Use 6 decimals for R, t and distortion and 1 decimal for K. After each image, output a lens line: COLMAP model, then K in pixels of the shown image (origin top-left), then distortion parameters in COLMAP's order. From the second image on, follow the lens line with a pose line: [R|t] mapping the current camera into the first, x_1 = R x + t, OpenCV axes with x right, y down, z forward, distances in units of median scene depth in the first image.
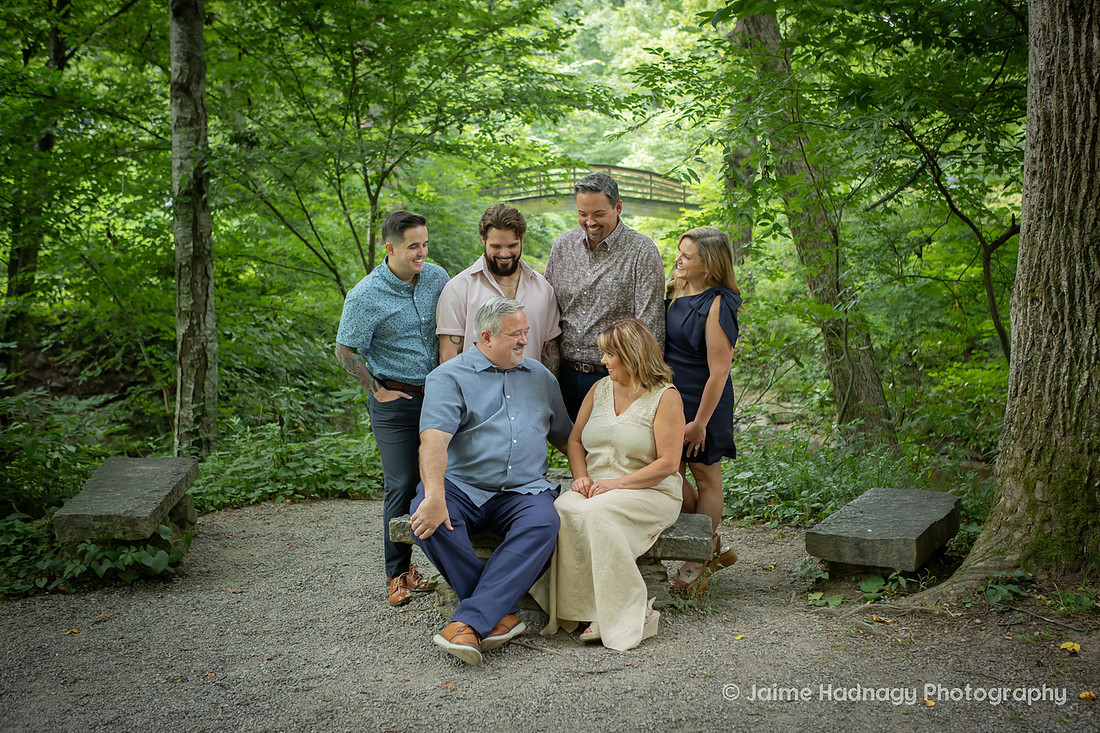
lens RADIAL K [[1236.4, 0, 550.2], [0, 1236.4, 397.8], [0, 0, 1]] dist [-0.042554, 0.007633]
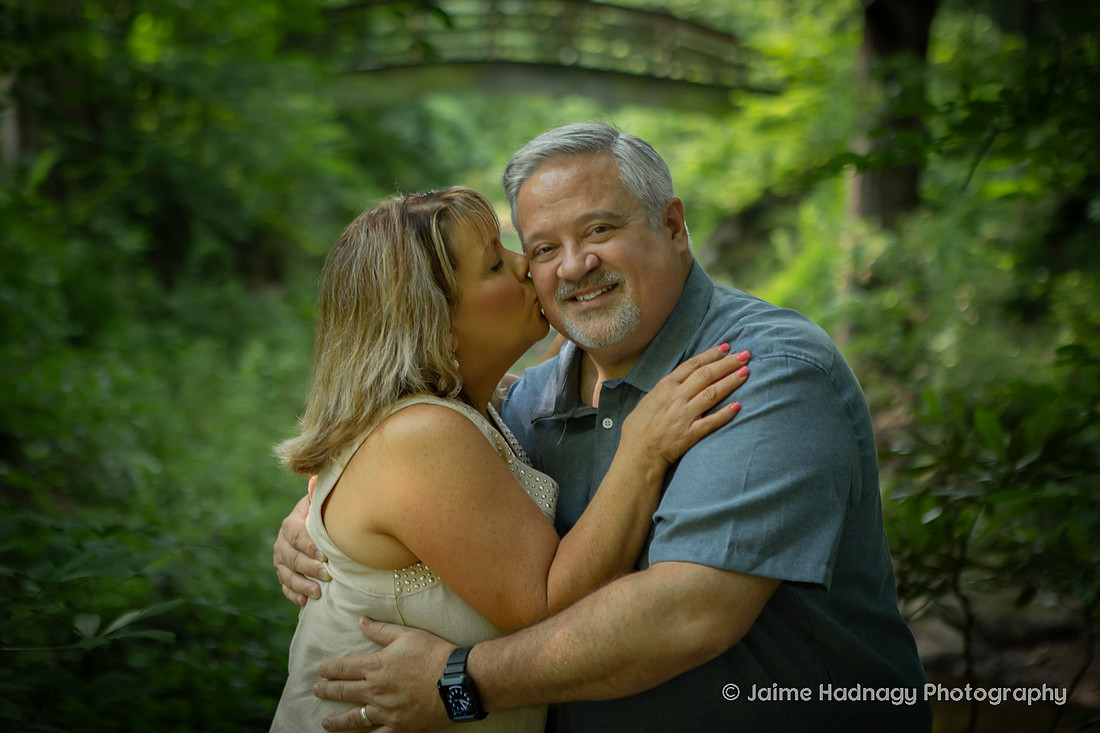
lens RADIAL K [[2377.6, 0, 533.0], [0, 2377.6, 341.1], [0, 0, 1]] dist [0.176004, -0.239986]
pose [[0.998862, 0.027970, 0.038643, 0.008701], [-0.025925, 0.998287, -0.052455, -0.065497], [-0.040044, 0.051393, 0.997875, 0.505763]]
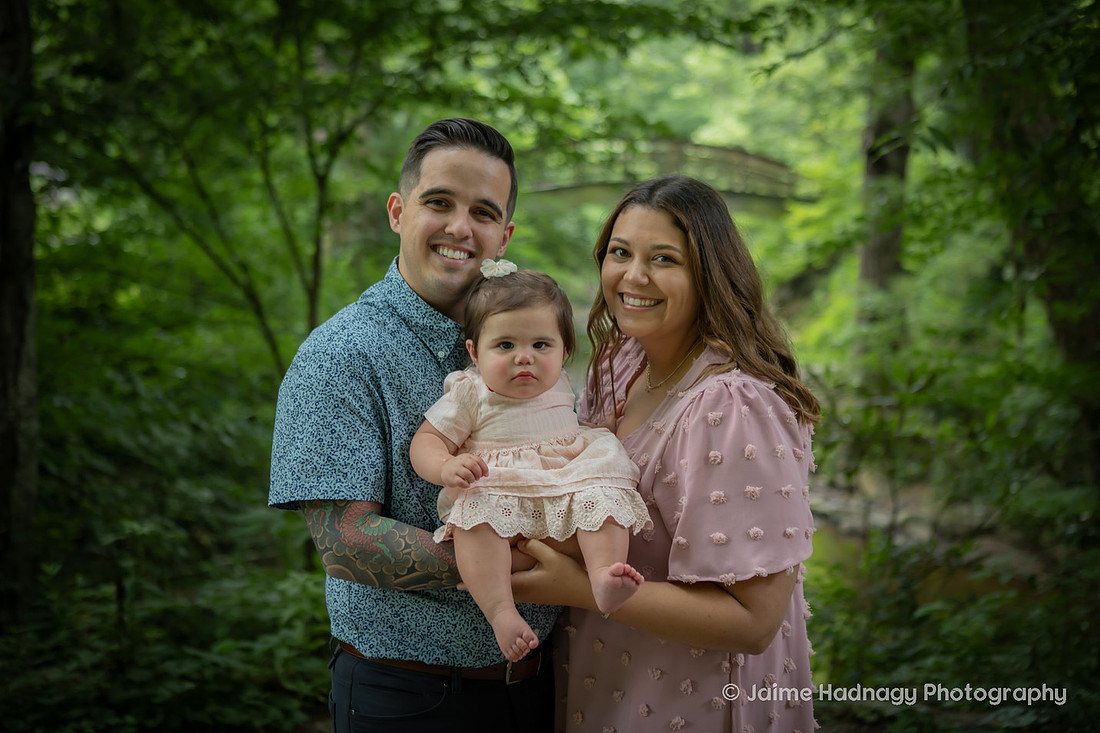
lens RADIAL K [[1730.1, 0, 550.0], [0, 1730.1, 366.5], [0, 0, 1]] dist [0.019394, -0.021166]
pose [[0.999710, 0.016124, -0.017903, -0.018170], [-0.017139, 0.998168, -0.058022, -0.027376], [0.016934, 0.058312, 0.998155, 0.199834]]
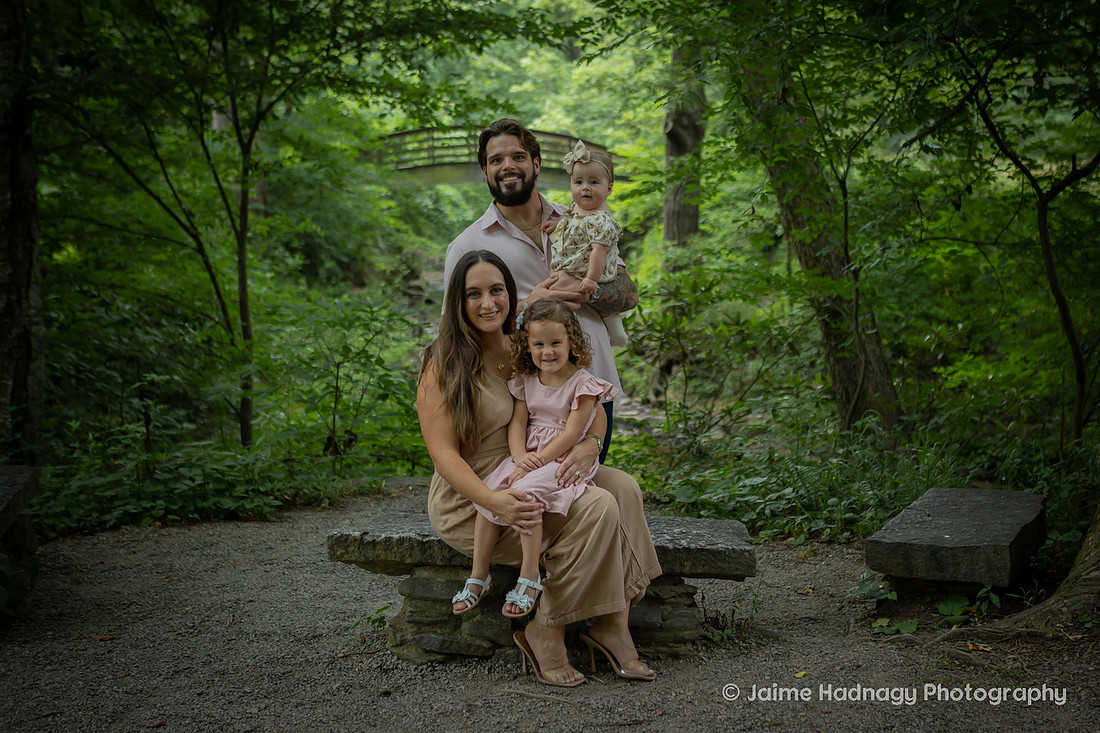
lens RADIAL K [[1511.3, 0, 610.2], [0, 1511.3, 368.4], [0, 0, 1]] dist [-0.020620, 0.064848]
pose [[0.992960, -0.005475, 0.118323, -0.034918], [0.009651, 0.999350, -0.034748, 0.017539], [-0.118056, 0.035645, 0.992367, 0.039023]]
